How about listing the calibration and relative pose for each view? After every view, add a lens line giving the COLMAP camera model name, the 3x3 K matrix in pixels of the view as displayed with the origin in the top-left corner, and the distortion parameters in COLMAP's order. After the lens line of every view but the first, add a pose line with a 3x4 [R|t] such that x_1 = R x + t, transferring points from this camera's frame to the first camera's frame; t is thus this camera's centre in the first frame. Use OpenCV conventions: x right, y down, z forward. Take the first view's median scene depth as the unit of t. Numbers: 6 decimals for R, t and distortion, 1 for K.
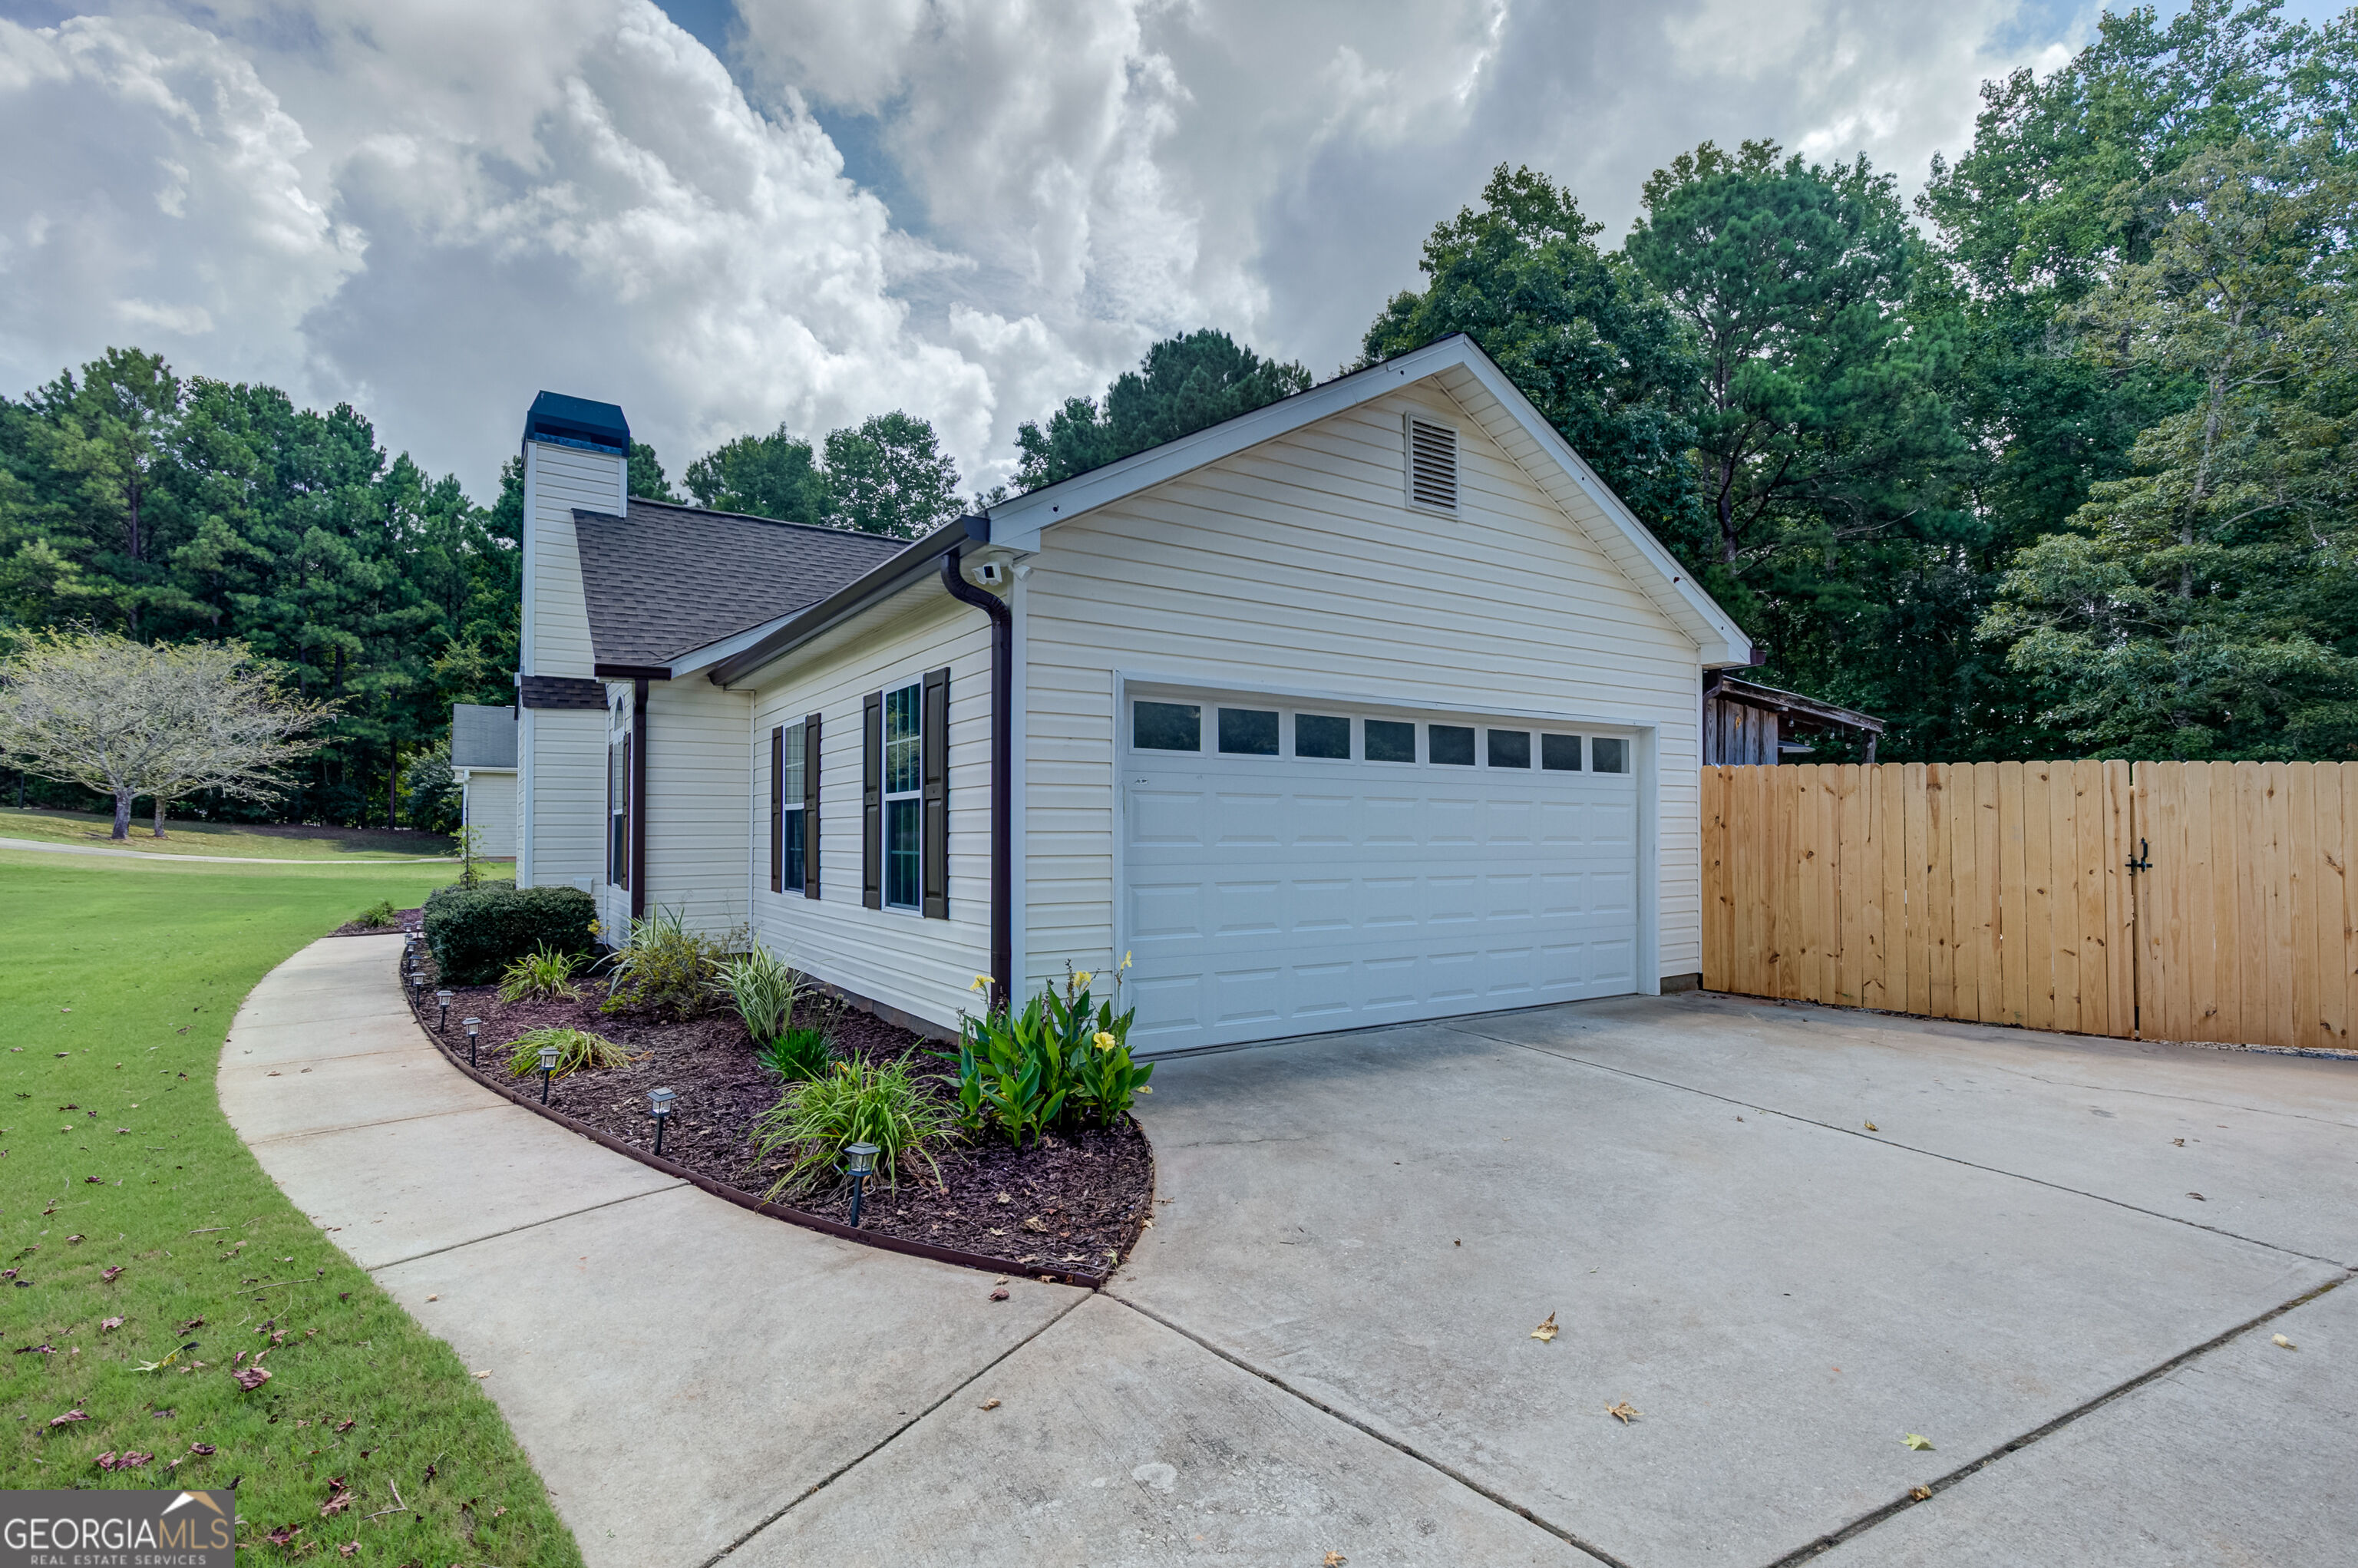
lens RADIAL K [[1139.2, 0, 1164.9], [0, 1139.2, 788.8], [0, 0, 1]] dist [0.015416, -0.003578]
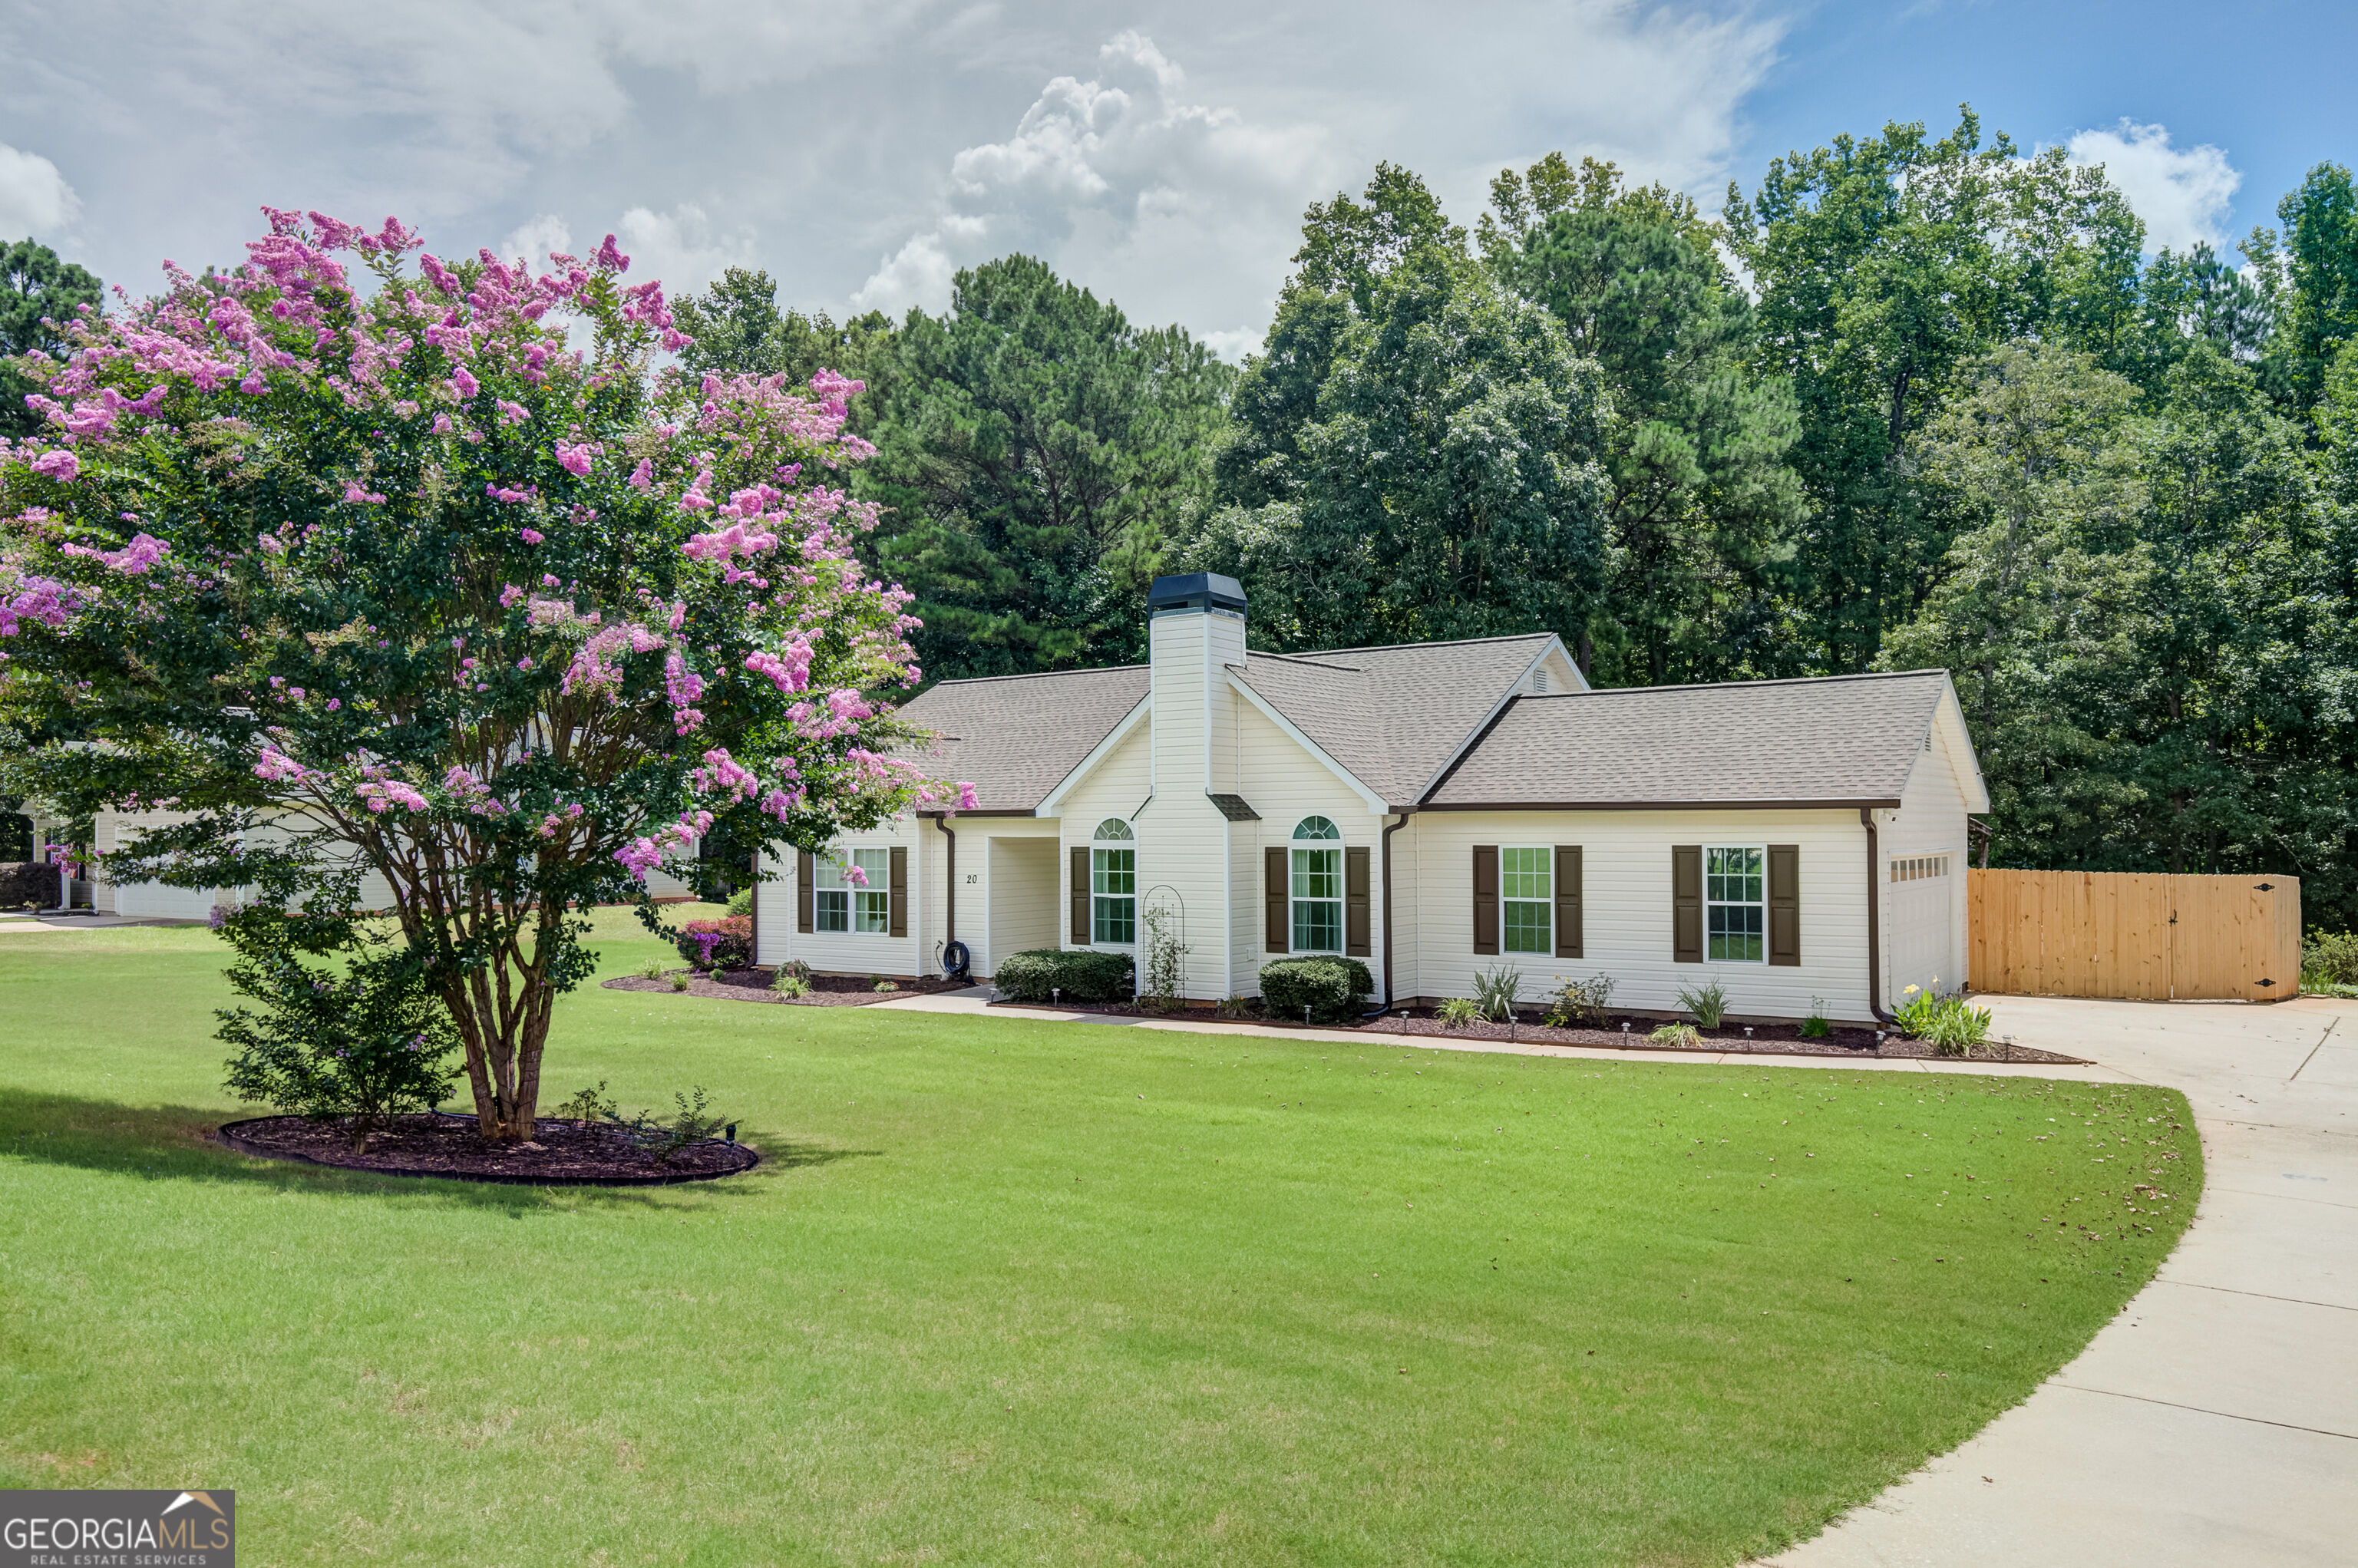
lens RADIAL K [[1604.6, 0, 1203.6], [0, 1604.6, 802.3], [0, 0, 1]] dist [0.023362, -0.022794]
pose [[0.929168, 0.000105, 0.369658, -0.403668], [-0.008770, 0.999725, 0.021760, -0.042610], [-0.369554, -0.023460, 0.928913, -0.235417]]
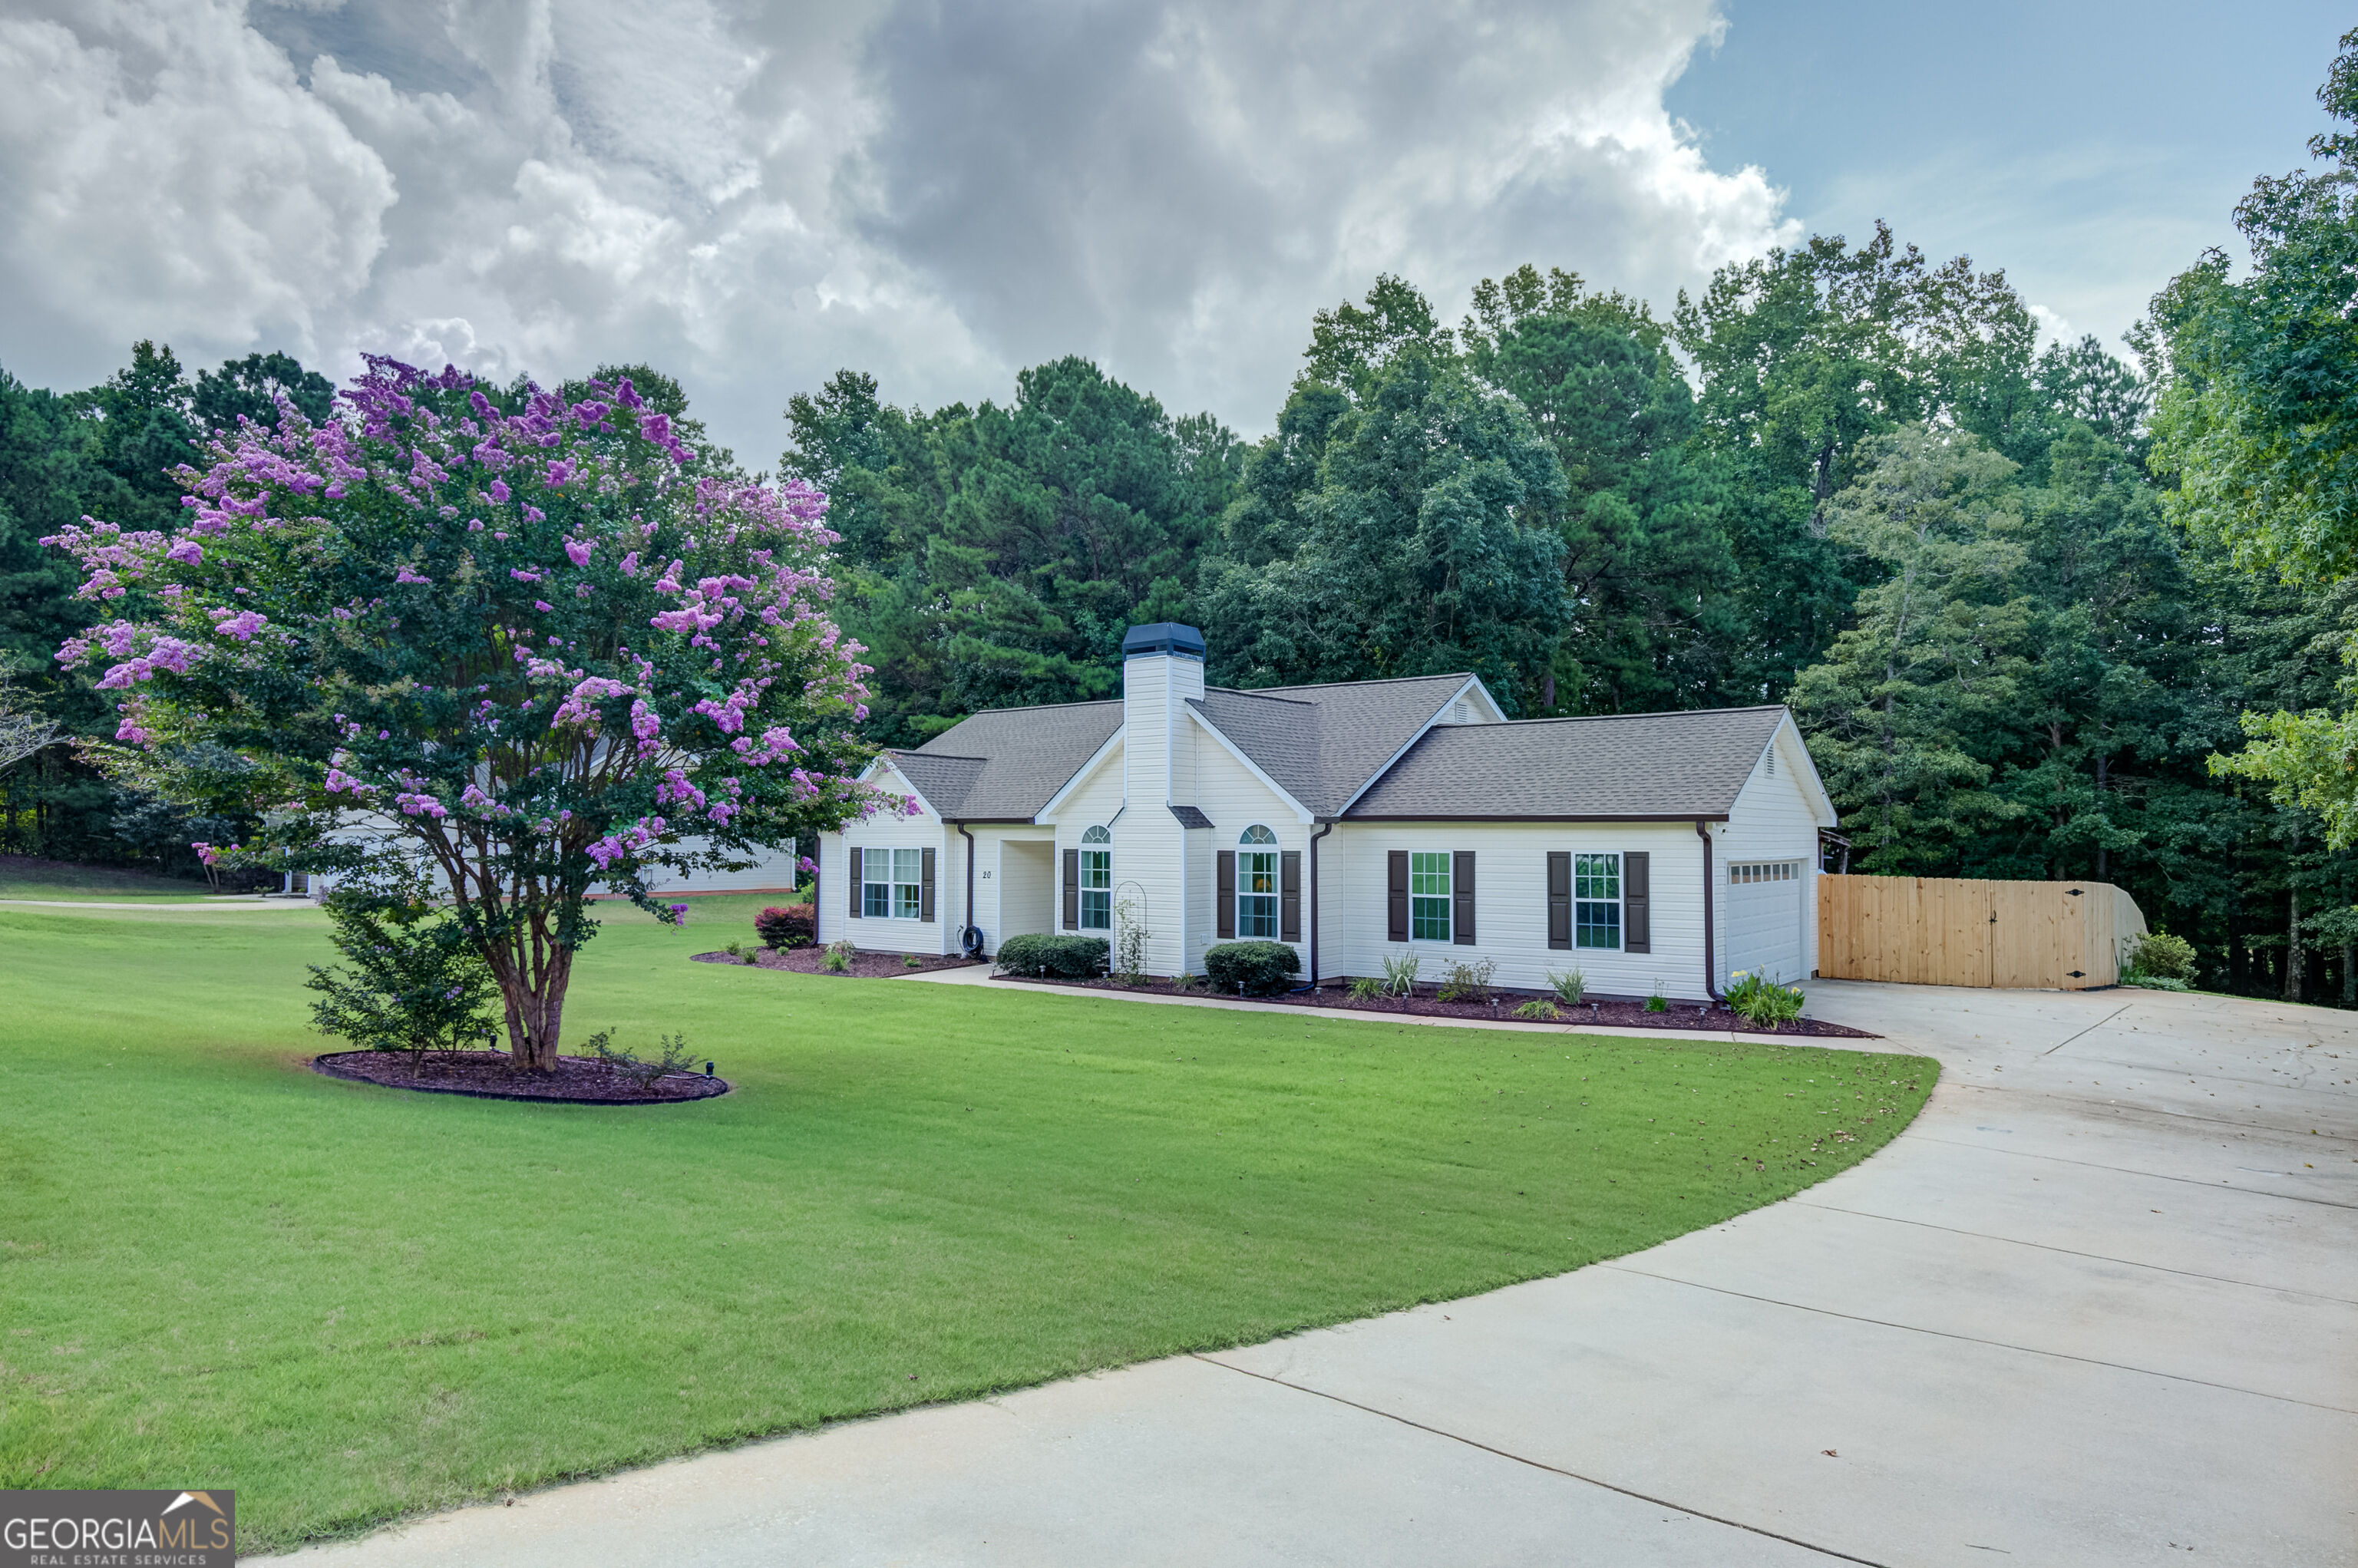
lens RADIAL K [[1374.8, 0, 1184.6], [0, 1374.8, 779.5], [0, 0, 1]] dist [0.004735, 0.004763]
pose [[0.947453, 0.014702, 0.319557, -0.373829], [-0.015020, 0.999886, -0.001469, -0.043831], [-0.319542, -0.003408, 0.947566, -0.270890]]
